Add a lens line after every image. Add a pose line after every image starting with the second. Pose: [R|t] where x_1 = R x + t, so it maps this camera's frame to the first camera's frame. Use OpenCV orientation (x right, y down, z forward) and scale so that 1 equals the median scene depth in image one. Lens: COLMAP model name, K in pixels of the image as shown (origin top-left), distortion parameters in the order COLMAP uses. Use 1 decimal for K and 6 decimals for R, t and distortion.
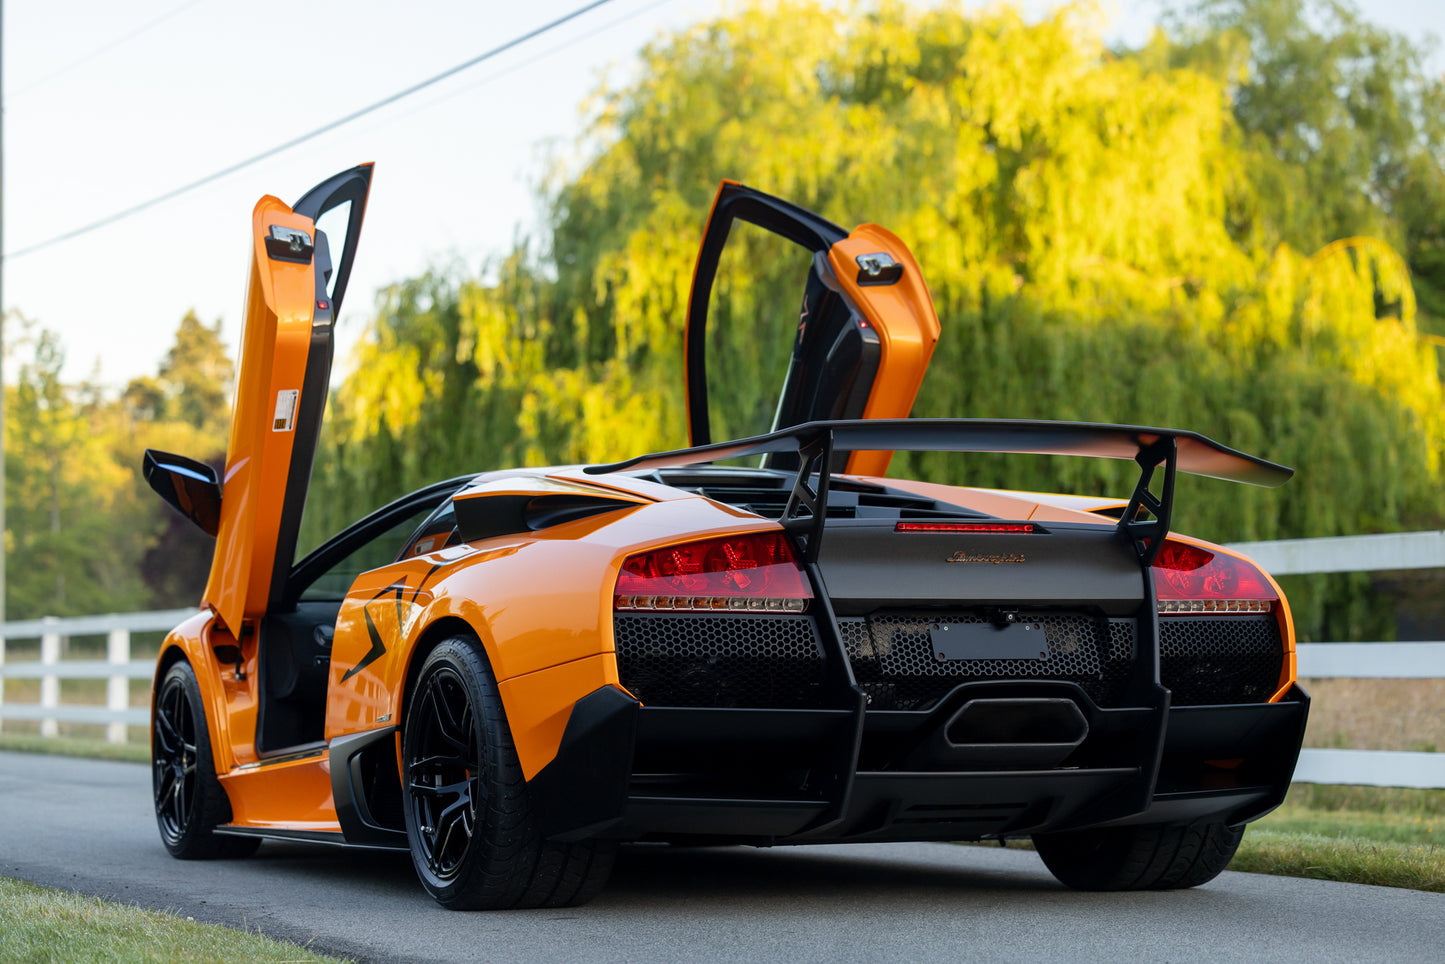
lens RADIAL K [[5060.0, 0, 722.0], [0, 5060.0, 479.6], [0, 0, 1]] dist [0.279964, 2.518731]
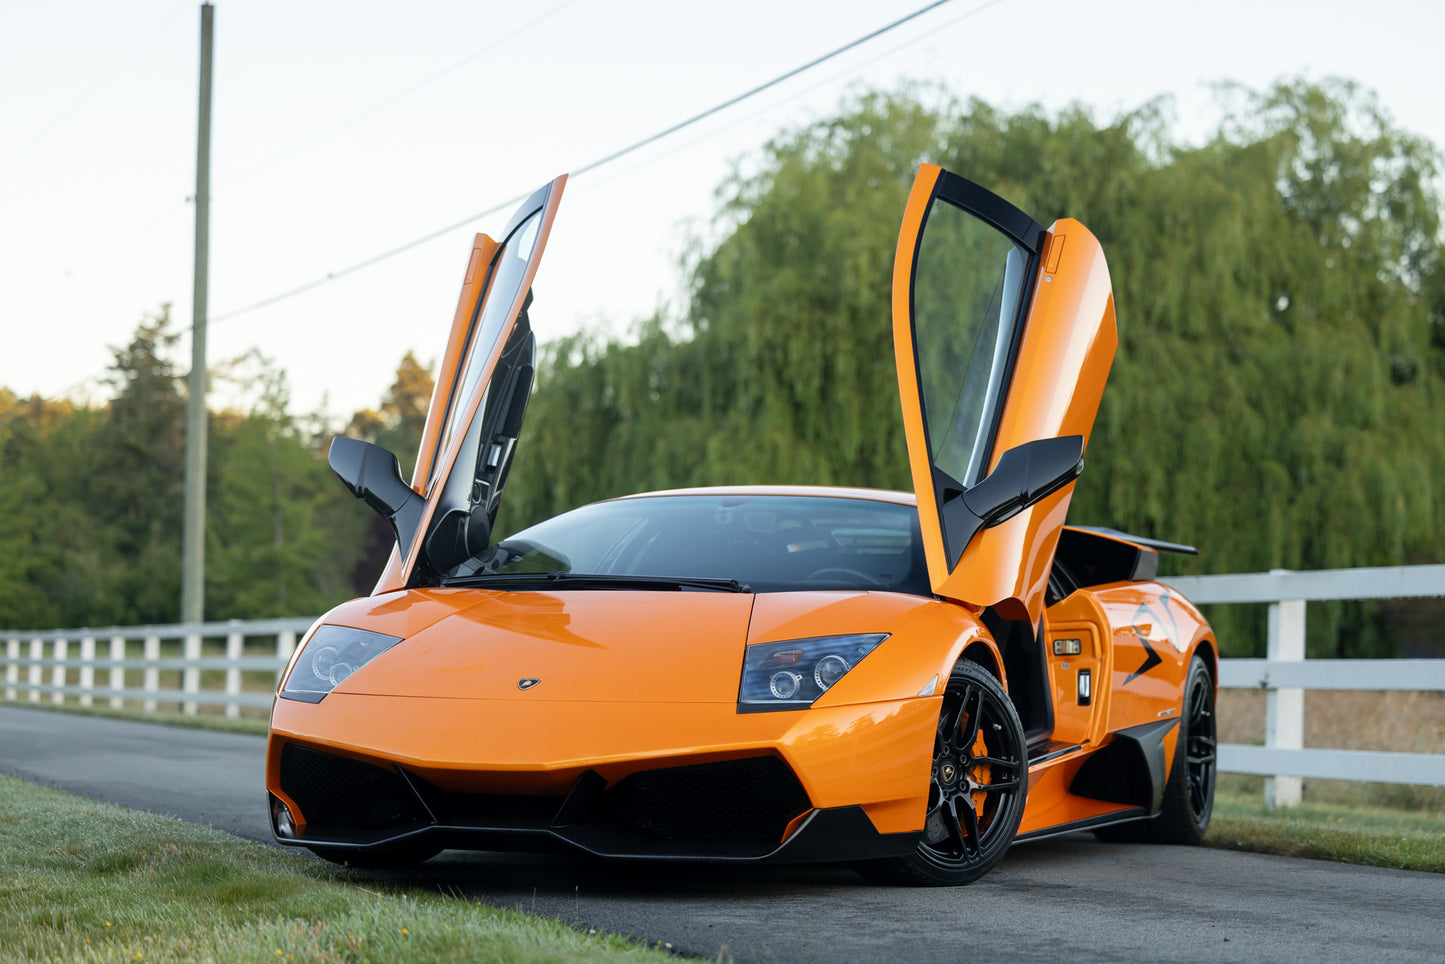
lens RADIAL K [[4827.7, 0, 686.5], [0, 4827.7, 481.8], [0, 0, 1]] dist [0.186293, -1.496315]
pose [[0.997918, 0.017484, -0.062080, 0.036872], [-0.017674, 0.999841, -0.002524, -0.003905], [0.062026, 0.003616, 0.998068, -0.116056]]
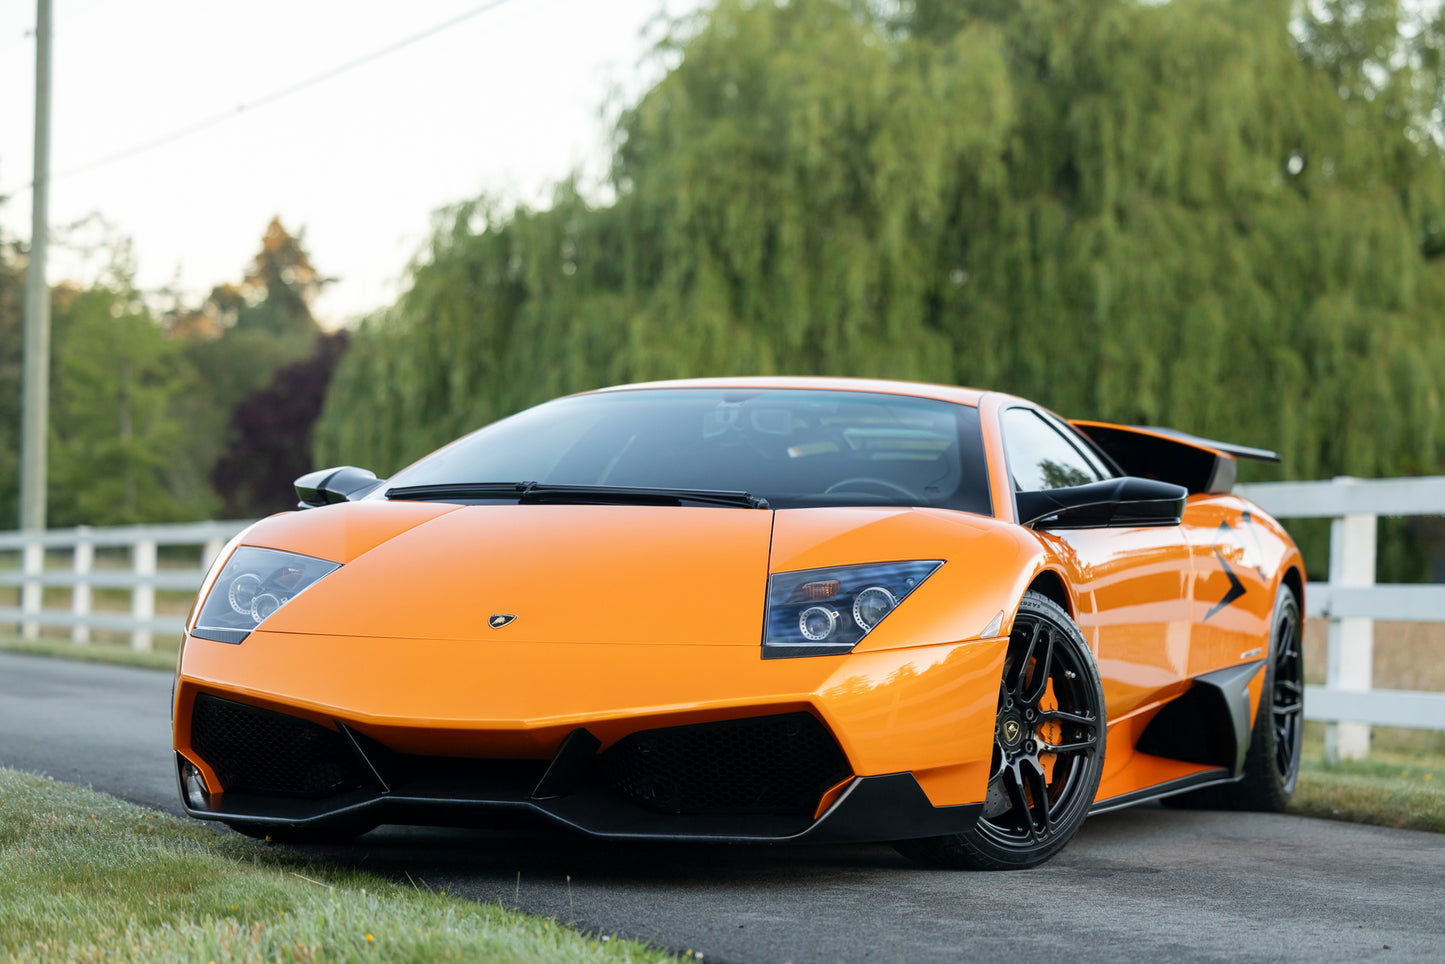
lens RADIAL K [[5474.0, 0, 721.5], [0, 5474.0, 534.4], [0, 0, 1]] dist [0.197331, 3.313917]
pose [[0.999123, 0.023797, -0.034446, 0.028905], [-0.022862, 0.999366, 0.027294, -0.004063], [0.035073, -0.026482, 0.999034, -0.090954]]
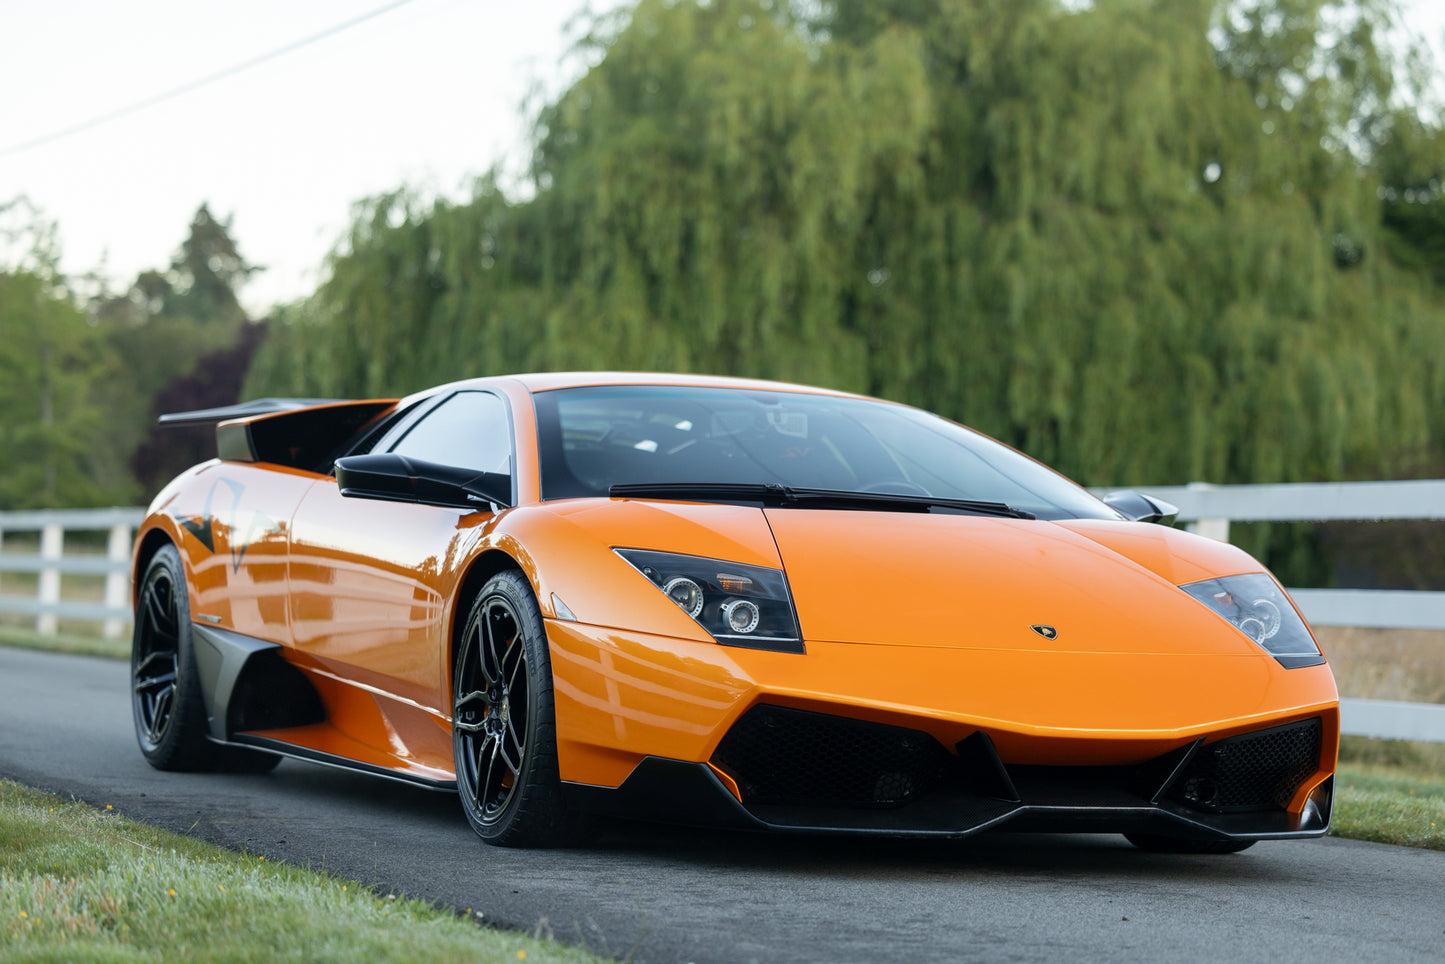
lens RADIAL K [[5548.9, 0, 725.3], [0, 5548.9, 545.9], [0, 0, 1]] dist [0.260797, -0.765570]
pose [[0.998835, 0.041424, -0.024739, 0.037211], [-0.040686, 0.998732, 0.029645, -0.004735], [0.025936, -0.028604, 0.999254, -0.112838]]
